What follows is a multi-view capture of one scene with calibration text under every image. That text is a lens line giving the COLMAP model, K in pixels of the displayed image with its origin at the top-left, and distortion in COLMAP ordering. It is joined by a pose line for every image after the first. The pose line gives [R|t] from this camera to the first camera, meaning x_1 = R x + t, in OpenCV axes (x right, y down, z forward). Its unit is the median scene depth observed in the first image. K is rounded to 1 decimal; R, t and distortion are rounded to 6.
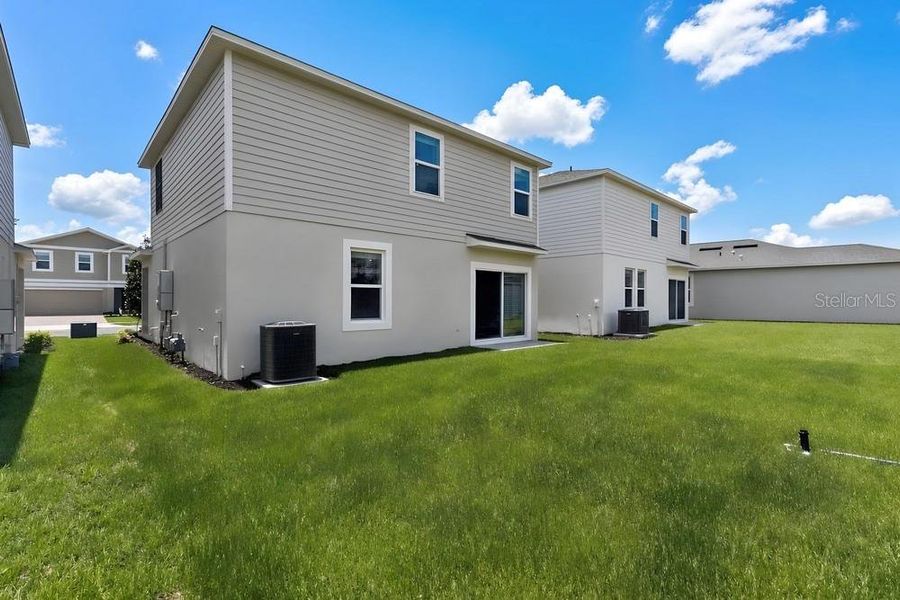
lens RADIAL K [[416.5, 0, 450.8], [0, 416.5, 303.0], [0, 0, 1]] dist [0.000911, 0.000028]
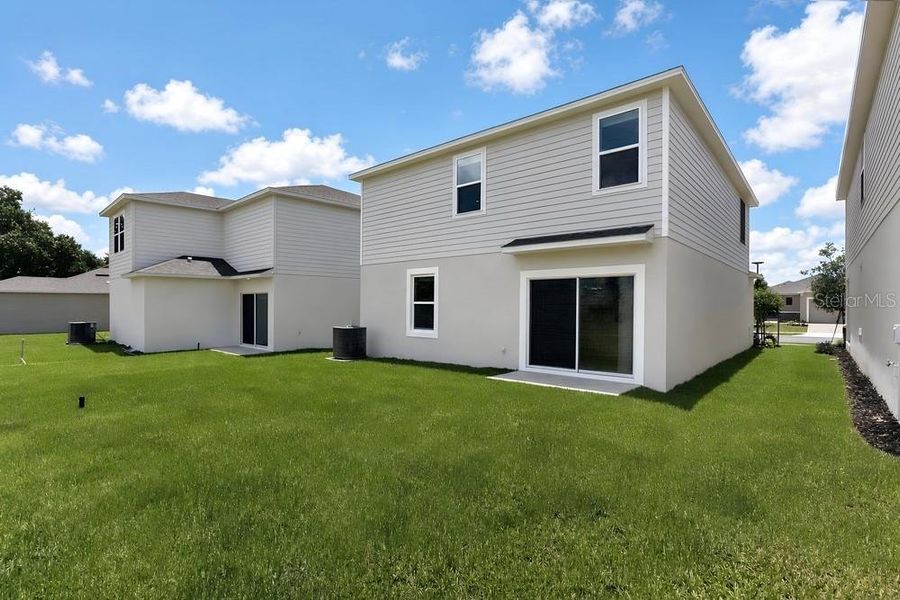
lens RADIAL K [[416.5, 0, 451.0], [0, 416.5, 301.8], [0, 0, 1]] dist [0.000911, 0.000028]
pose [[0.103147, -0.004790, -0.994655, 0.954751], [-0.008501, 0.999948, -0.005697, -0.033692], [0.994630, 0.009043, 0.103100, 0.842998]]
